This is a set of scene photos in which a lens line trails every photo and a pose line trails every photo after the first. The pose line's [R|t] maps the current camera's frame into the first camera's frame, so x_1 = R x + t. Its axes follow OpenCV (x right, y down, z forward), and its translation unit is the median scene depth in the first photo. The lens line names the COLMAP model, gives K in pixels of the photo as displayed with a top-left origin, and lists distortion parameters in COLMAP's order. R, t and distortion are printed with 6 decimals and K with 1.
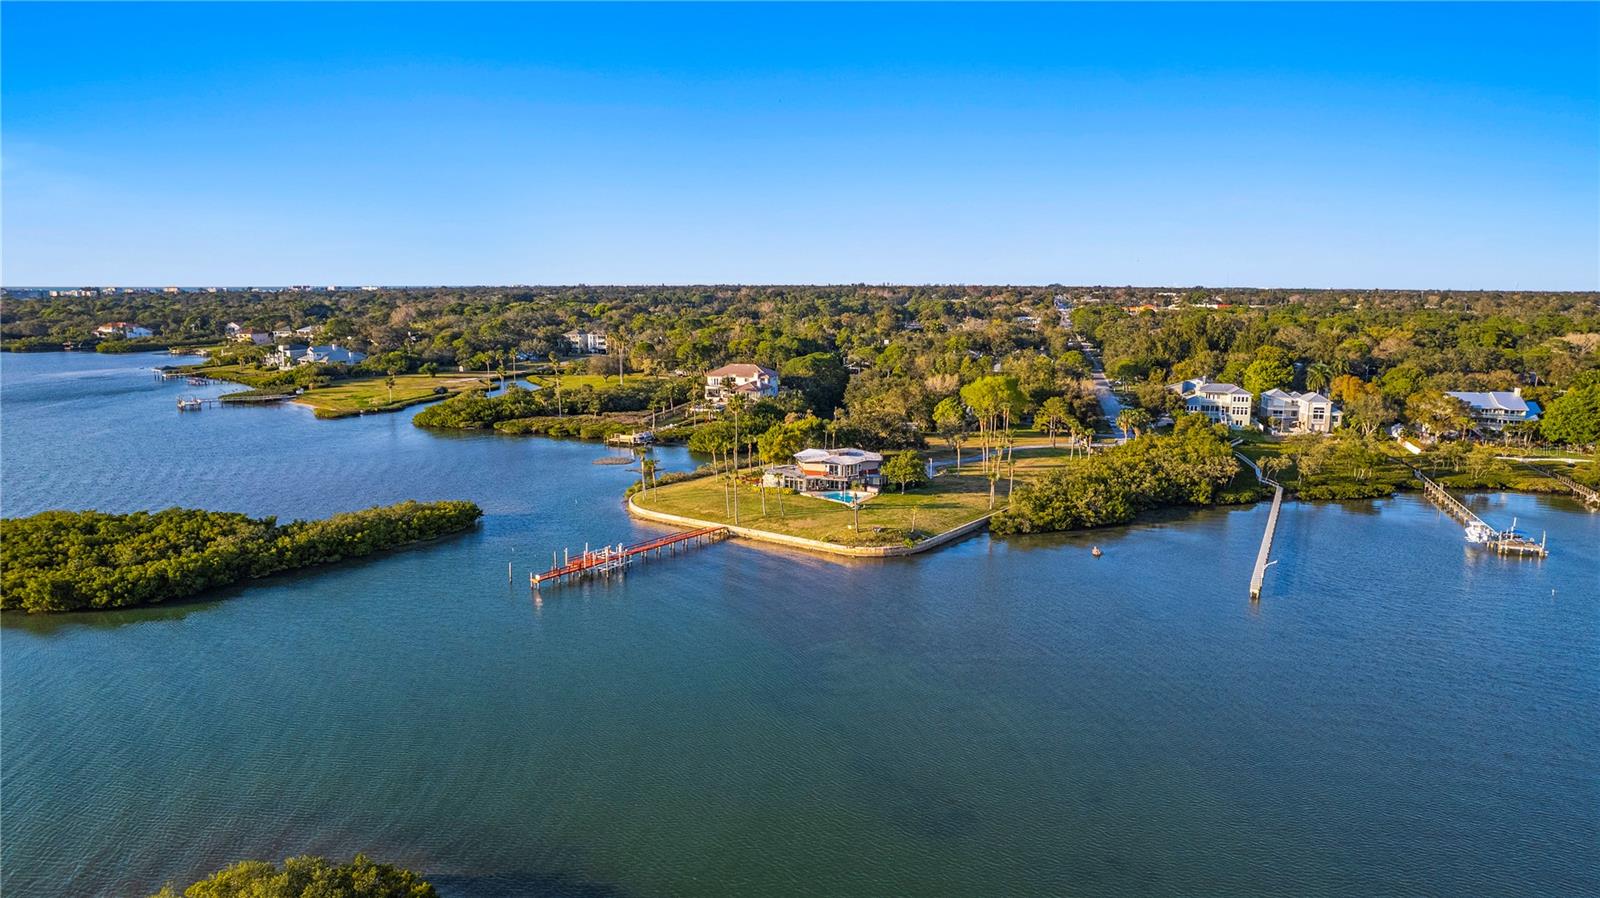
lens RADIAL K [[1024.3, 0, 800.0], [0, 1024.3, 449.0], [0, 0, 1]] dist [-0.086258, 0.068162]
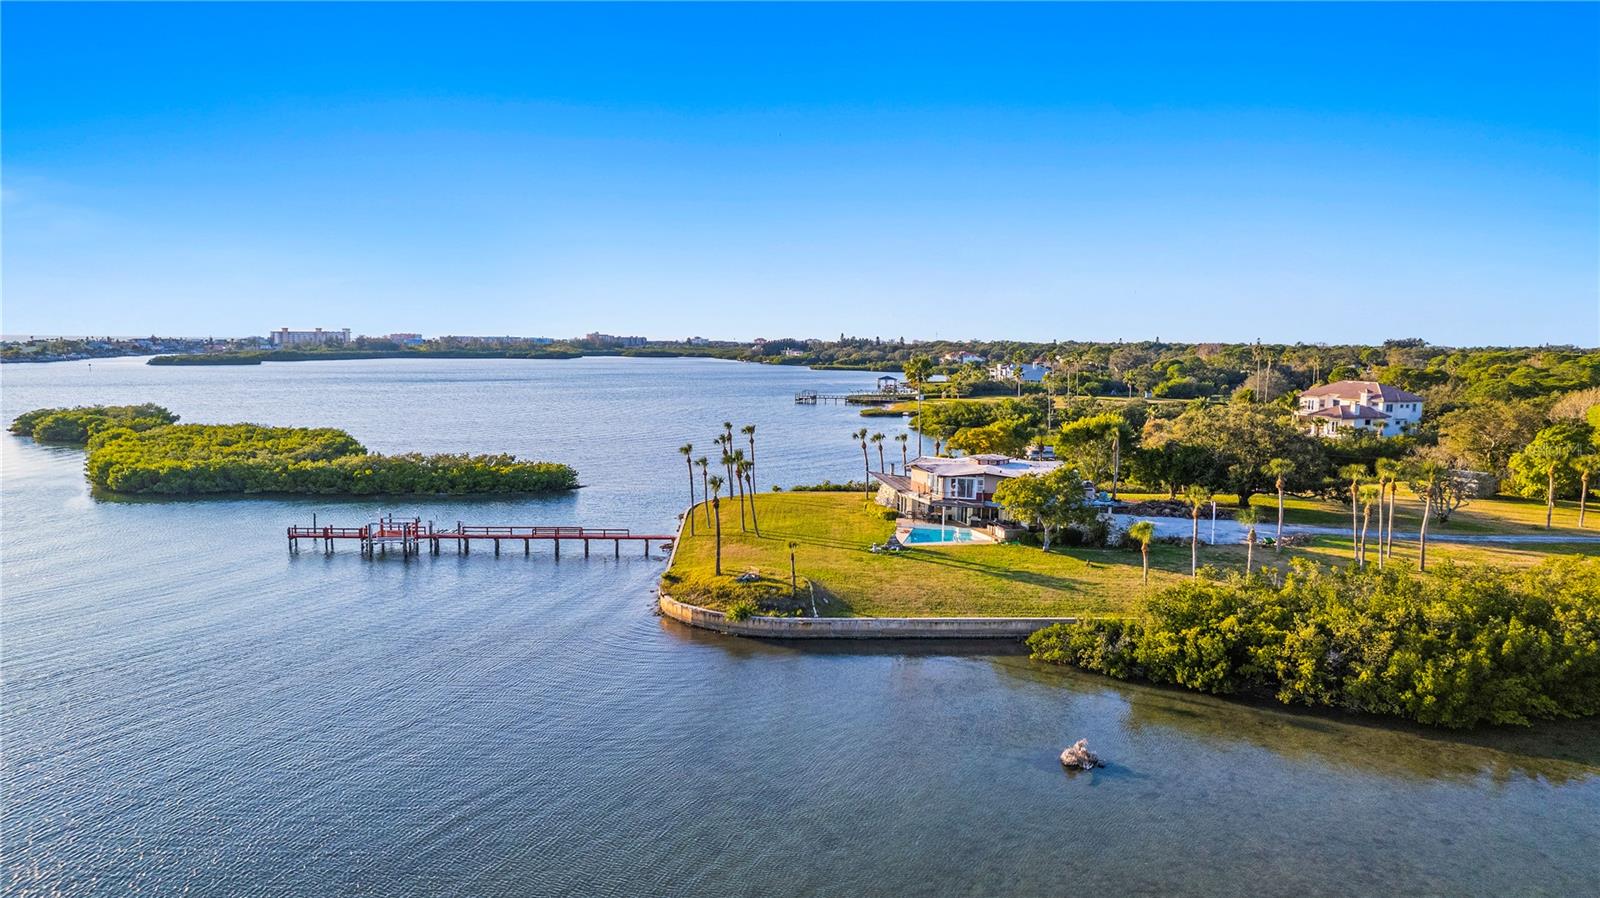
lens RADIAL K [[1024.3, 0, 800.0], [0, 1024.3, 449.0], [0, 0, 1]] dist [-0.086258, 0.068162]
pose [[0.626295, 0.085403, -0.774894, 0.274216], [-0.131899, 0.991260, 0.002643, 0.006987], [0.768347, 0.100553, 0.632086, 0.404561]]
